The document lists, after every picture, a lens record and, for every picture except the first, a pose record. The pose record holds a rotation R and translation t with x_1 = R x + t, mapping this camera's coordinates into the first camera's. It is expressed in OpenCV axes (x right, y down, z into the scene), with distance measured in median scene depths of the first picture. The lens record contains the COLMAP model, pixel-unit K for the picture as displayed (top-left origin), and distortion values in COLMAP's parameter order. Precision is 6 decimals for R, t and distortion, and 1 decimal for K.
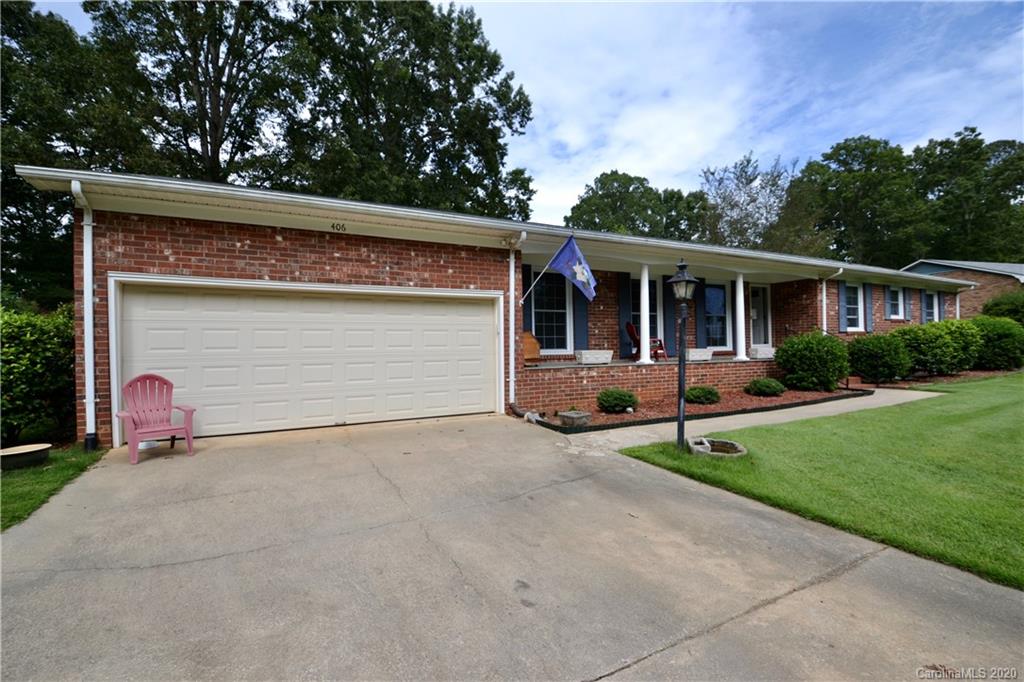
lens RADIAL K [[457.2, 0, 512.6], [0, 457.2, 341.5], [0, 0, 1]] dist [0.006410, -0.015007]
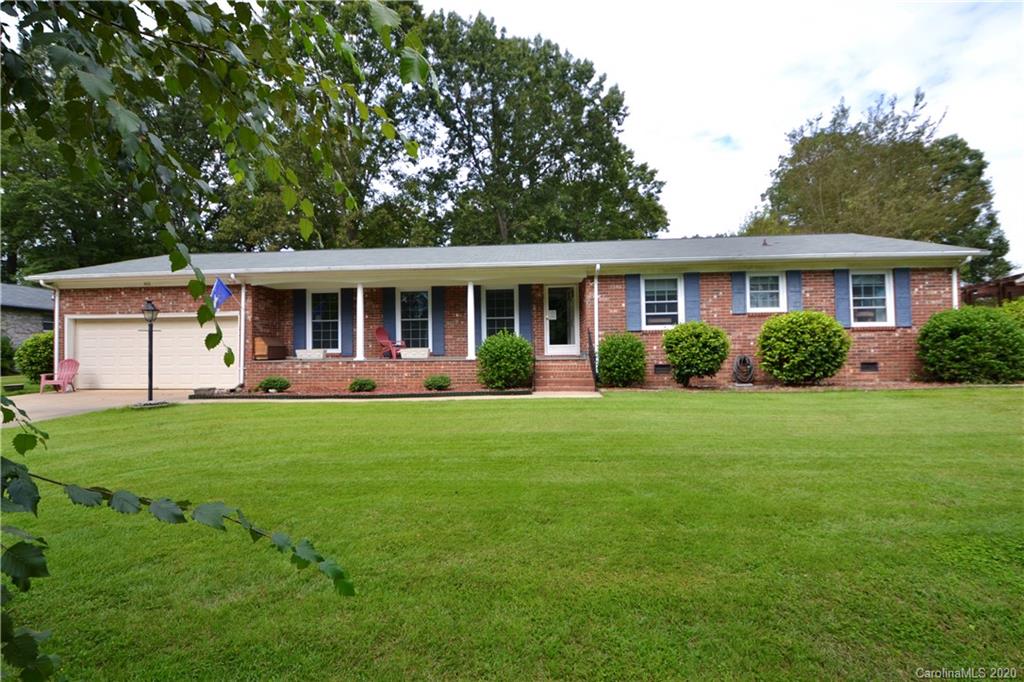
lens RADIAL K [[457.2, 0, 516.8], [0, 457.2, 338.7], [0, 0, 1]] dist [0.006410, -0.015007]
pose [[0.855590, -0.007080, -0.517606, 1.581622], [0.006350, 0.999975, -0.003181, -0.006553], [0.517615, -0.000565, 0.855613, 0.149268]]
